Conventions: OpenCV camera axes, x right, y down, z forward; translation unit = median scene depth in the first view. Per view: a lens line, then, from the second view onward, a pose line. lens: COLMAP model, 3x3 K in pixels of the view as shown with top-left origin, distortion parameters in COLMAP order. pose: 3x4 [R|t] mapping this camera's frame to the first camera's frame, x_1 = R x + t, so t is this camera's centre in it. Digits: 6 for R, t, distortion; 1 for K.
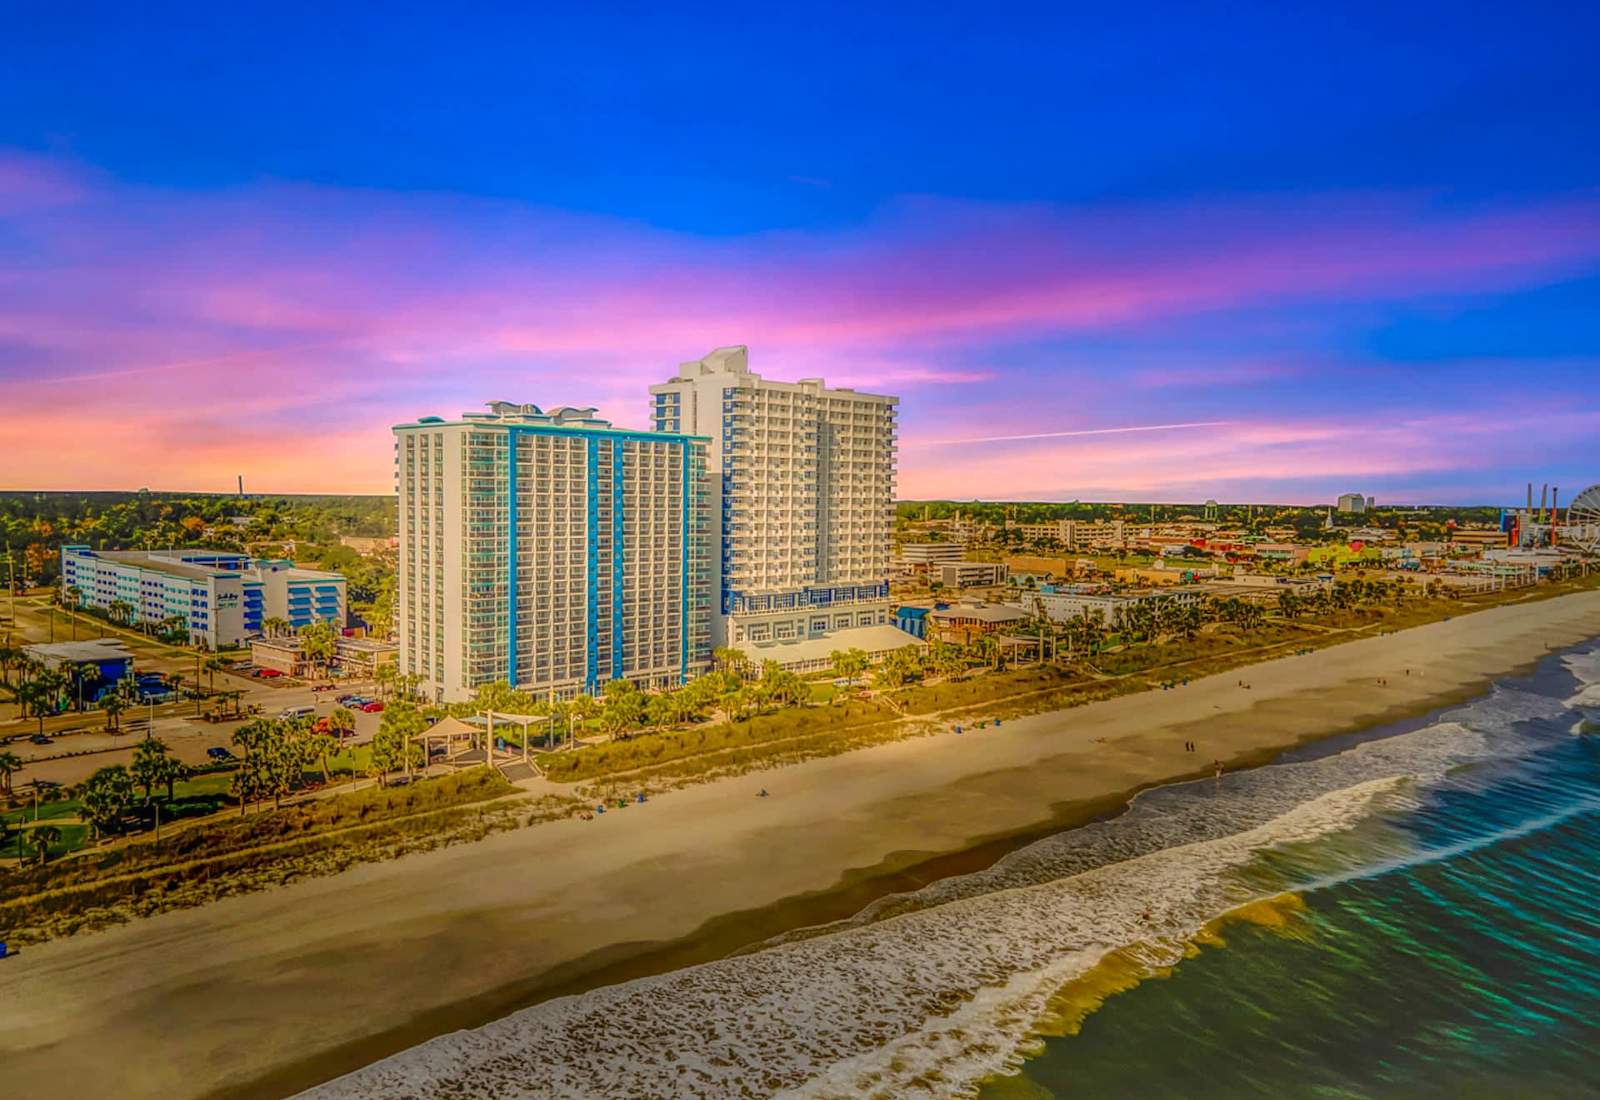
lens RADIAL K [[1218.1, 0, 802.8], [0, 1218.1, 548.4], [0, 0, 1]] dist [0.026169, 0.026535]
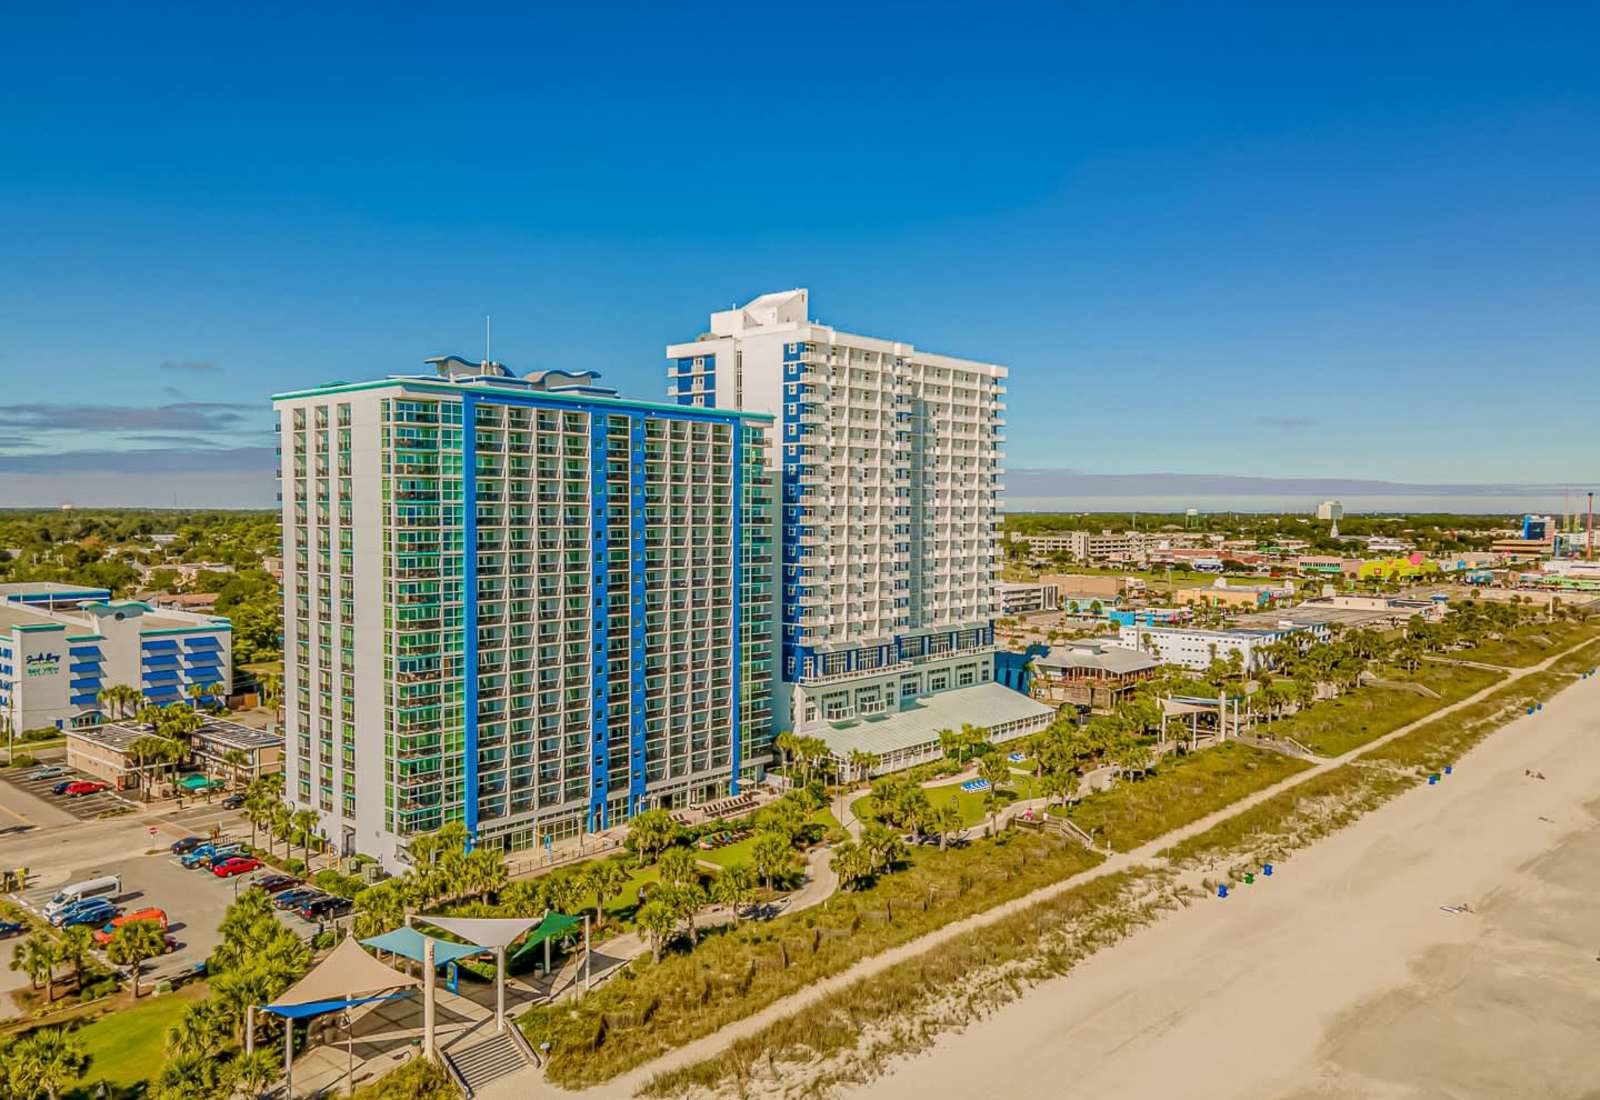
lens RADIAL K [[1218.1, 0, 800.5], [0, 1218.1, 549.2], [0, 0, 1]] dist [0.026169, 0.026535]
pose [[0.999307, -0.008411, 0.036255, -0.081726], [0.008714, 0.999928, -0.008198, -0.013158], [-0.036183, 0.008508, 0.999309, 0.331289]]
